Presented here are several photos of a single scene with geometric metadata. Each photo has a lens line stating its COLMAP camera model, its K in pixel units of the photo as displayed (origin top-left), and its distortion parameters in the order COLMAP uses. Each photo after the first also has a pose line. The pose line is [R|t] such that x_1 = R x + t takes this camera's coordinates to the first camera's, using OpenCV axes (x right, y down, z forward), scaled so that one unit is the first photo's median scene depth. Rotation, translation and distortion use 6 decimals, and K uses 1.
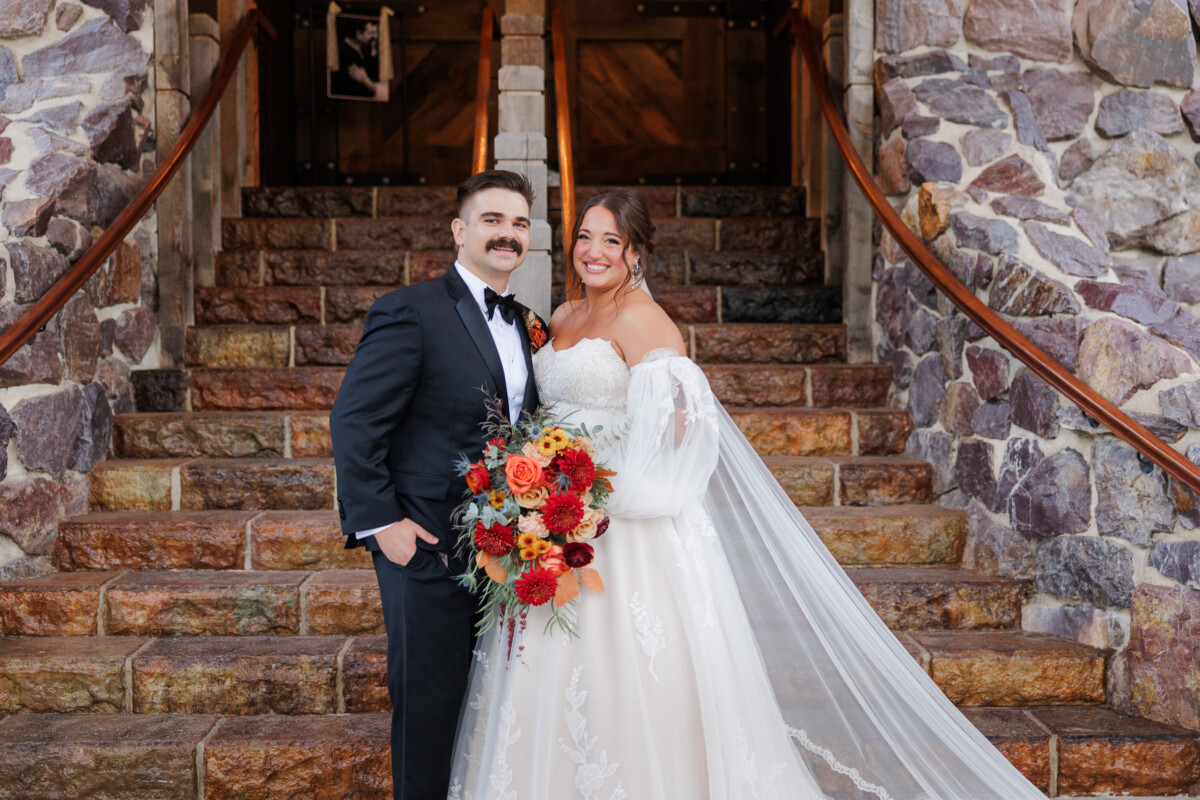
lens RADIAL K [[2073.5, 0, 603.1], [0, 2073.5, 447.1], [0, 0, 1]] dist [0.029768, -0.127631]
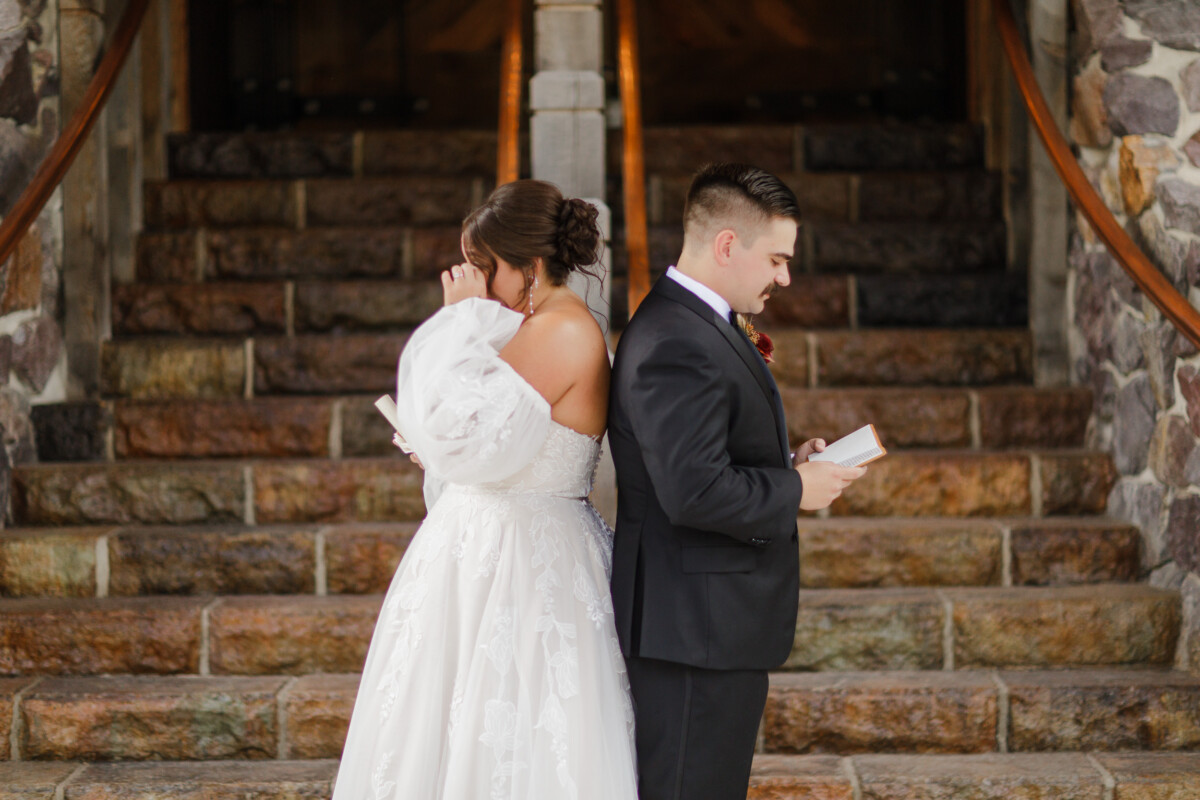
lens RADIAL K [[2485.0, 0, 534.8], [0, 2485.0, 398.5], [0, 0, 1]] dist [0.029745, -0.424019]
pose [[0.998580, -0.008511, -0.052588, -0.005991], [0.006208, 0.999020, -0.043812, 0.000023], [0.052910, 0.043424, 0.997655, 0.127659]]
